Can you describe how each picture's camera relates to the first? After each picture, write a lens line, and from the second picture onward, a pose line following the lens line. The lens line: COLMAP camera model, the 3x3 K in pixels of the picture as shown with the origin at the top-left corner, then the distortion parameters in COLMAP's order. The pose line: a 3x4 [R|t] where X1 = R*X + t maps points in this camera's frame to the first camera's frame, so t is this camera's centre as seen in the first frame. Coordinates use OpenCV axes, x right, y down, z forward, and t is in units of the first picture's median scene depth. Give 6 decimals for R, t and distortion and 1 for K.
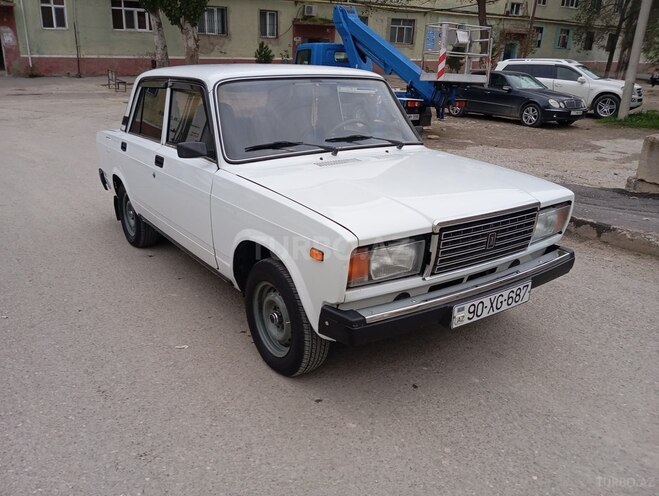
lens RADIAL K [[539.1, 0, 329.5], [0, 539.1, 248.0], [0, 0, 1]] dist [0.093445, -0.175346]
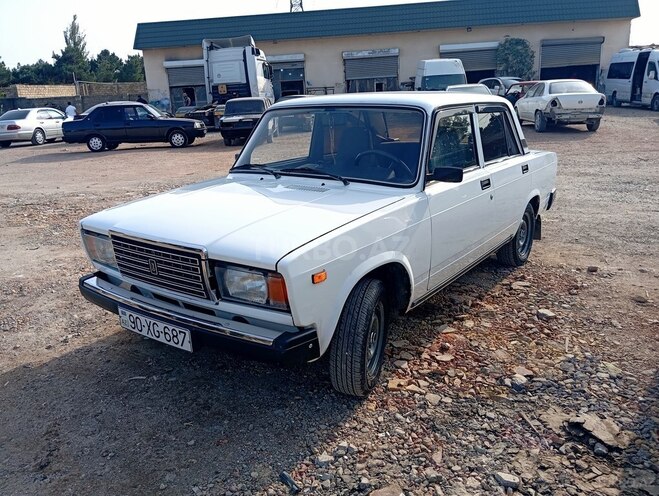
lens RADIAL K [[539.1, 0, 329.5], [0, 539.1, 248.0], [0, 0, 1]] dist [0.093445, -0.175346]
pose [[0.322732, 0.246552, -0.913814, 1.248968], [-0.271344, 0.949052, 0.160229, -0.282888], [0.906762, 0.196246, 0.373190, 0.847359]]
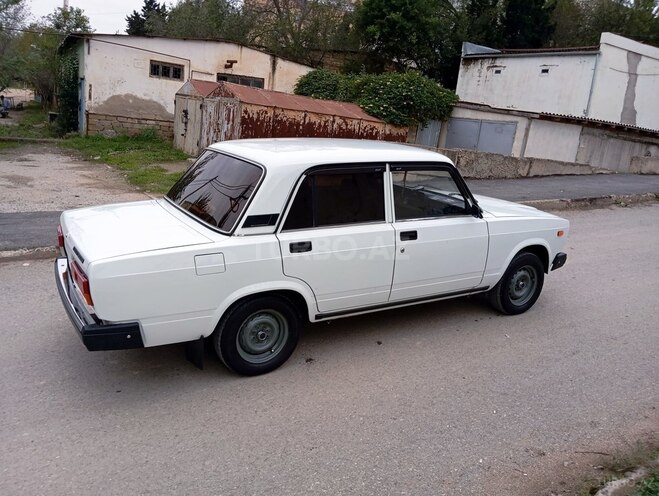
lens RADIAL K [[539.1, 0, 329.5], [0, 539.1, 248.0], [0, 0, 1]] dist [0.093445, -0.175346]
pose [[0.063118, -0.259693, 0.963626, -1.896127], [0.264384, 0.935406, 0.234771, -0.594499], [-0.962350, 0.239949, 0.127700, 1.374059]]
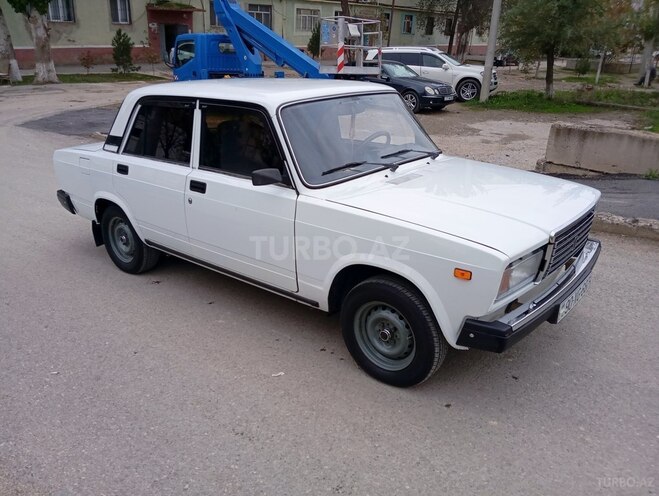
lens RADIAL K [[539.1, 0, 329.5], [0, 539.1, 248.0], [0, 0, 1]] dist [0.093445, -0.175346]
pose [[0.962767, -0.102127, 0.250298, -0.457121], [0.095019, 0.994657, 0.040352, -0.091486], [-0.253081, -0.015066, 0.967328, 0.013593]]
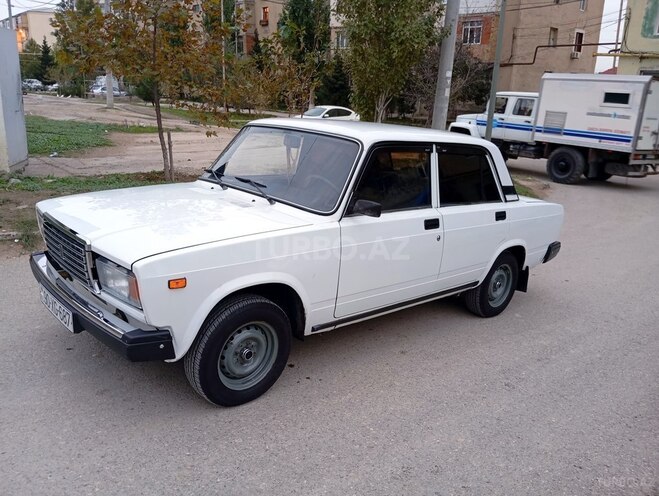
lens RADIAL K [[539.1, 0, 329.5], [0, 539.1, 248.0], [0, 0, 1]] dist [0.093445, -0.175346]
pose [[0.123282, 0.251139, -0.960068, 1.372003], [-0.387118, 0.902973, 0.186495, -0.423145], [0.913751, 0.348668, 0.208540, 1.185457]]
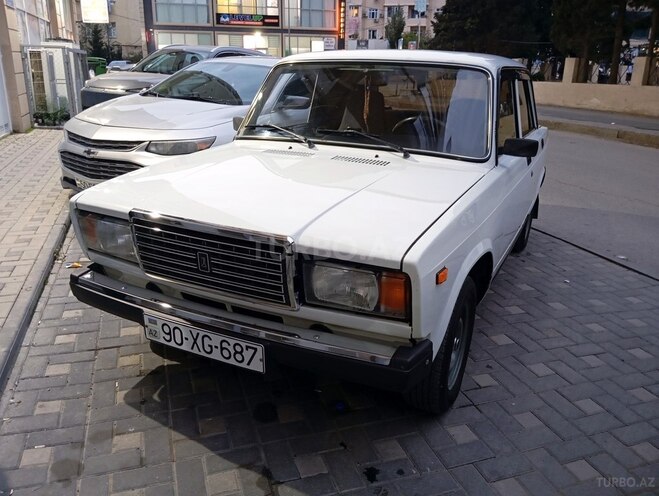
lens RADIAL K [[539.1, 0, 329.5], [0, 539.1, 248.0], [0, 0, 1]] dist [0.093445, -0.175346]
pose [[0.478664, 0.289530, -0.828887, 0.954956], [-0.295886, 0.942035, 0.158184, -0.195014], [0.826639, 0.169539, 0.536586, 0.676460]]
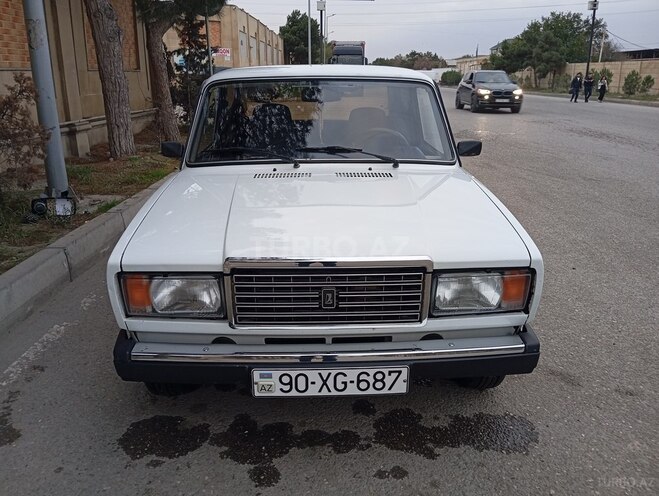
lens RADIAL K [[539.1, 0, 329.5], [0, 539.1, 248.0], [0, 0, 1]] dist [0.093445, -0.175346]
pose [[0.837423, 0.167849, -0.520144, 0.629361], [-0.167566, 0.984693, 0.047979, -0.110332], [0.520236, 0.046980, 0.852730, 0.333753]]
